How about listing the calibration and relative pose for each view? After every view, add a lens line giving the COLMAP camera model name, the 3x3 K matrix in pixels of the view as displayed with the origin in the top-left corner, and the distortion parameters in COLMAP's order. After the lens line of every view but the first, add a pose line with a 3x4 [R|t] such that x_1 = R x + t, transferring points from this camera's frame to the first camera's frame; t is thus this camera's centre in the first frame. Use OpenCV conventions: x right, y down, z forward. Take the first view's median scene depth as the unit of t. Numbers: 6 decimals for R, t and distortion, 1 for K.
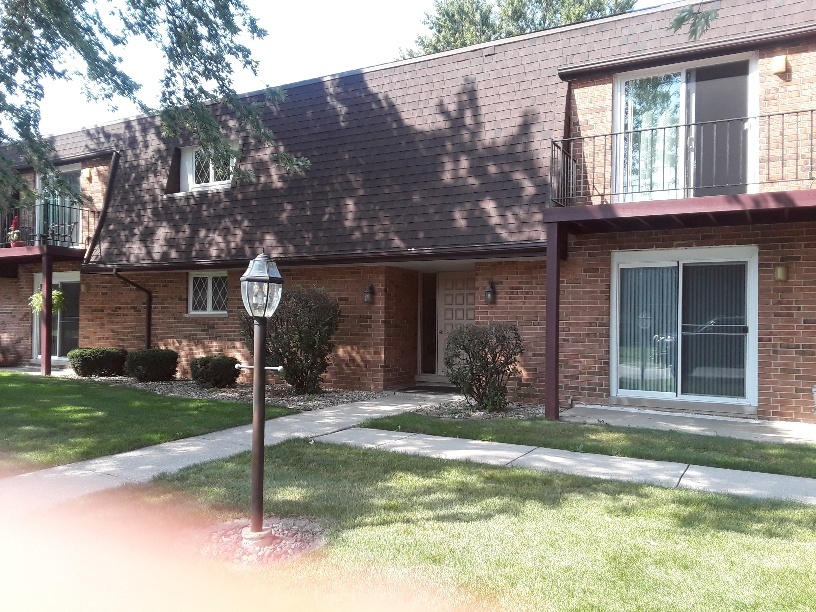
lens RADIAL K [[627.4, 0, 408.0], [0, 627.4, 306.0], [0, 0, 1]] dist [0.063718, -0.109114]
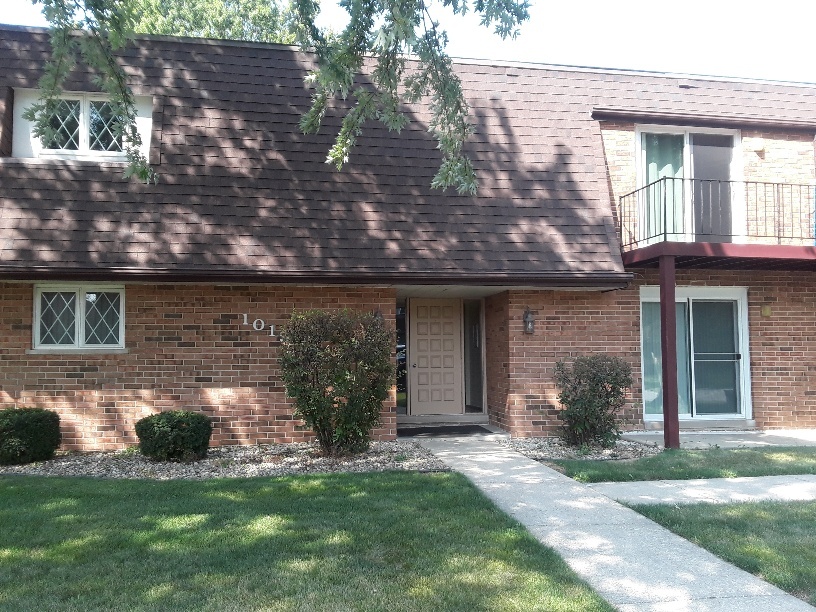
lens RADIAL K [[627.4, 0, 408.0], [0, 627.4, 306.0], [0, 0, 1]] dist [0.063718, -0.109114]
pose [[0.788793, 0.028145, 0.614015, -0.627563], [-0.000439, 0.998977, -0.045226, -0.003154], [-0.614659, 0.035404, 0.787998, 0.383732]]
